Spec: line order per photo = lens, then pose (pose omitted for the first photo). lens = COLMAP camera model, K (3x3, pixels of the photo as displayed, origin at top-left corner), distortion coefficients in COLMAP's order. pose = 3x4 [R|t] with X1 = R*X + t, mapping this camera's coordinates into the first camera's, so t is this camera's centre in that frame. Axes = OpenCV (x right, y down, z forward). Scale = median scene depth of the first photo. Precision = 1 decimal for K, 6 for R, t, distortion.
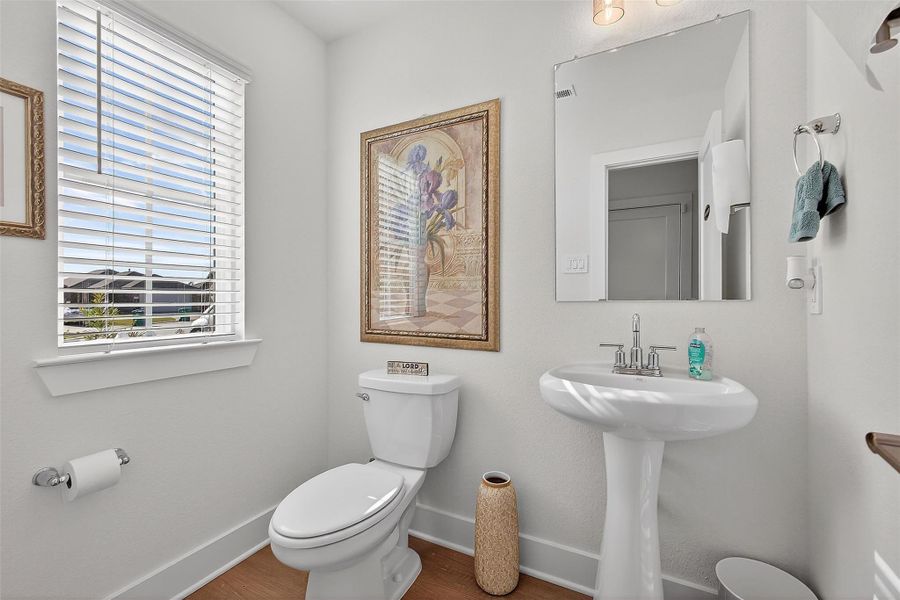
lens RADIAL K [[382.6, 0, 446.6], [0, 382.6, 289.0], [0, 0, 1]] dist [-0.000293, 0.000157]
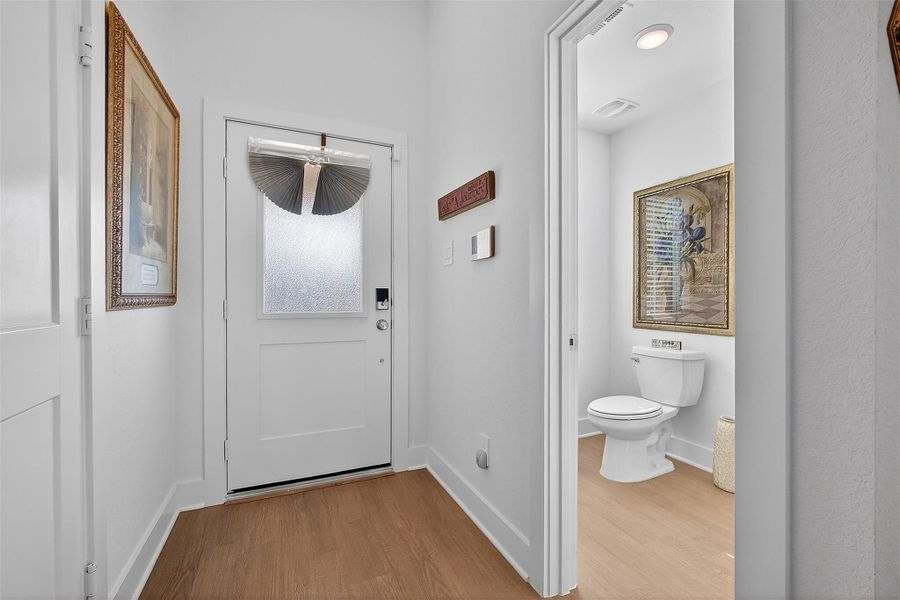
lens RADIAL K [[365.7, 0, 450.0], [0, 365.7, 300.0], [0, 0, 1]] dist [-0.019995, 0.000003]
pose [[0.784639, 0.010276, -0.619868, 0.121617], [0.004892, 0.999729, 0.022765, -0.011299], [0.619934, -0.020895, 0.784376, -0.703526]]
